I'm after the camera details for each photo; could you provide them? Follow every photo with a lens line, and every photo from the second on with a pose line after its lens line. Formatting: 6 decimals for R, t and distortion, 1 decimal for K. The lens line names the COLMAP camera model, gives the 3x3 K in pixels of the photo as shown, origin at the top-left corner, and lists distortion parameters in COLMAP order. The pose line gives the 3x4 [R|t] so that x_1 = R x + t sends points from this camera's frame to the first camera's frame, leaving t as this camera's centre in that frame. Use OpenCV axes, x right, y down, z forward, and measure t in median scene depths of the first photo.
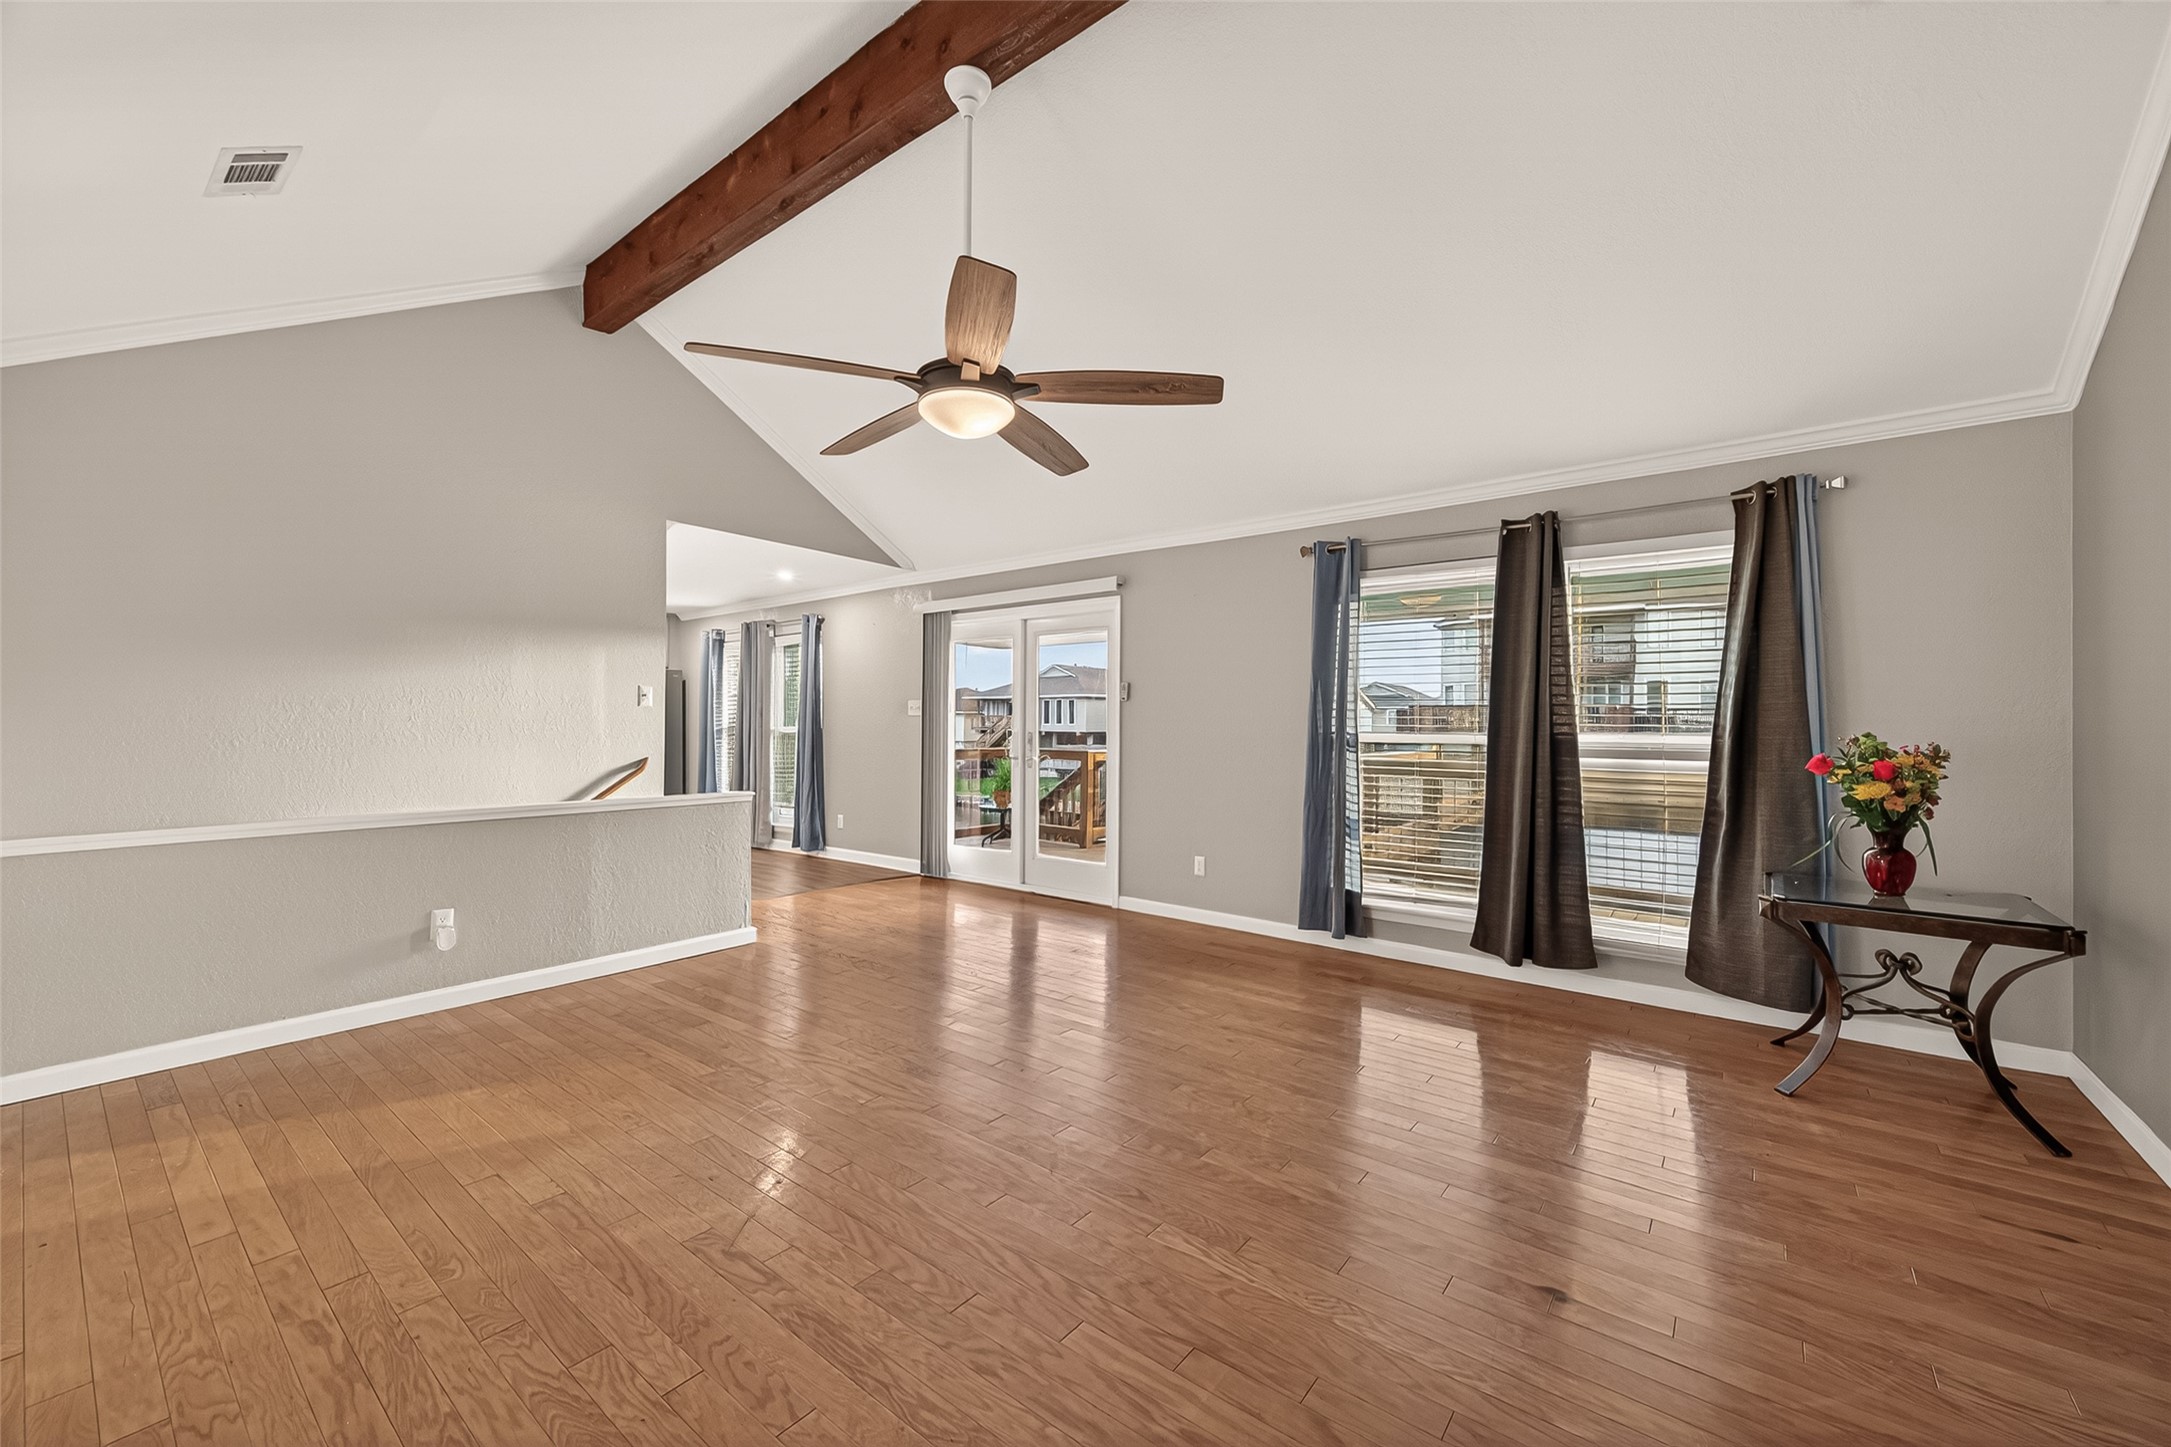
lens RADIAL K [[839.5, 0, 1090.5], [0, 839.5, 725.2], [0, 0, 1]] dist [0.001956, 0.000168]
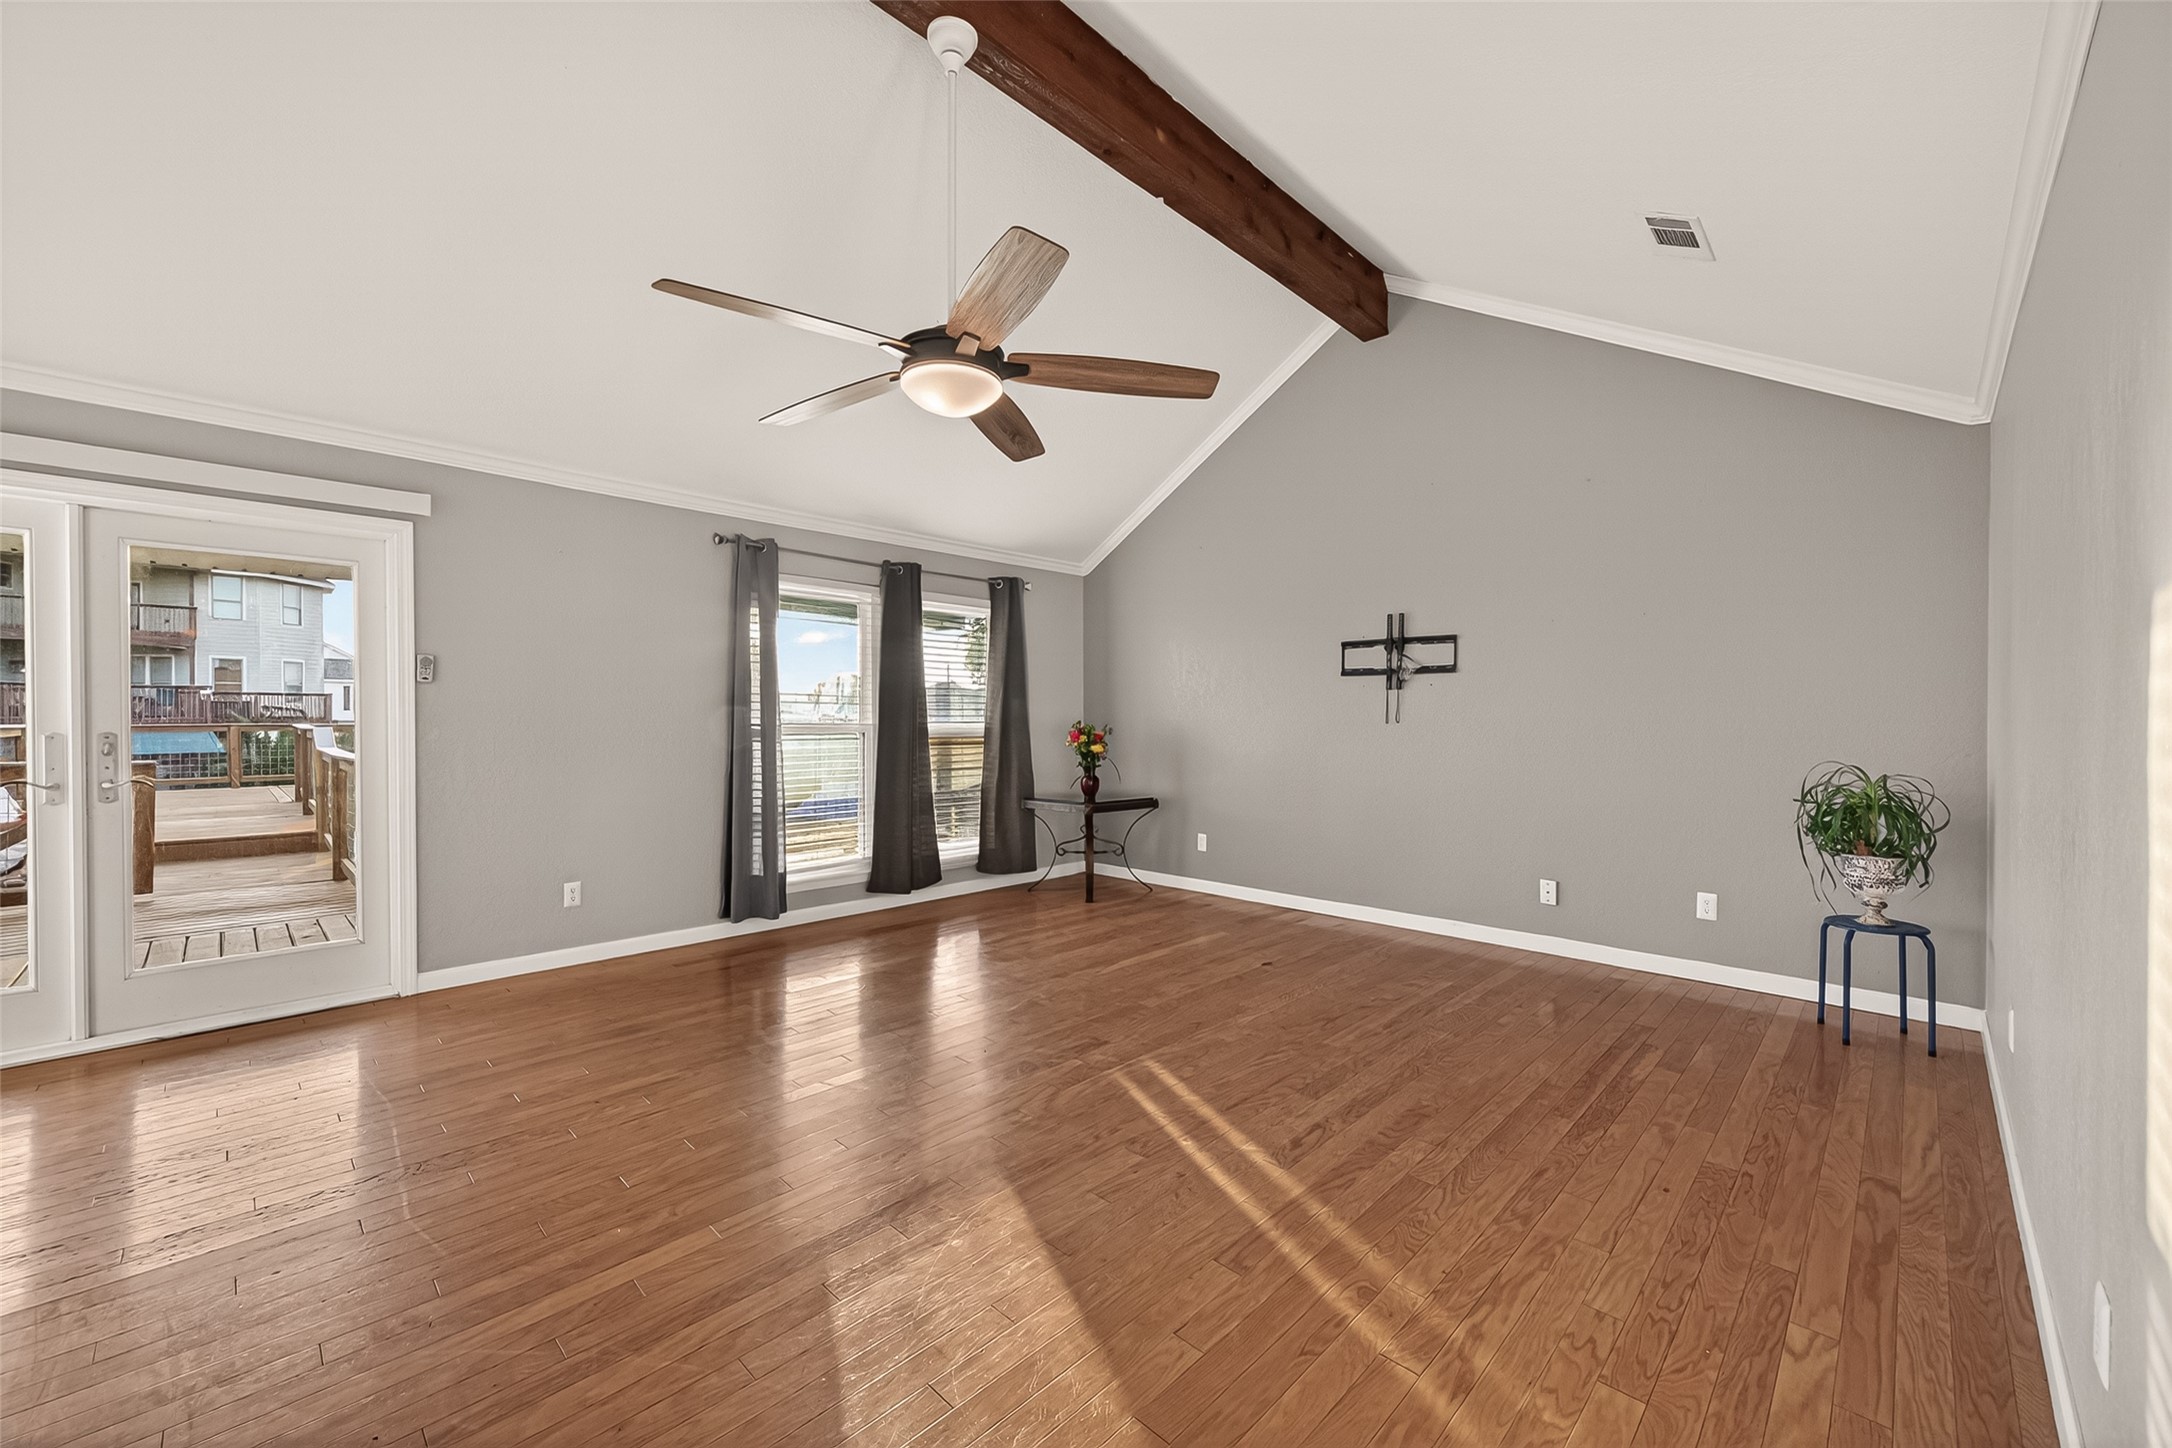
lens RADIAL K [[839.9, 0, 1091.0], [0, 839.9, 725.7], [0, 0, 1]] dist [0.001956, 0.000168]
pose [[0.107449, -0.016340, 0.994076, -0.852477], [-0.000110, 0.999865, 0.016447, -0.008012], [-0.994211, -0.001877, 0.107433, 0.589320]]
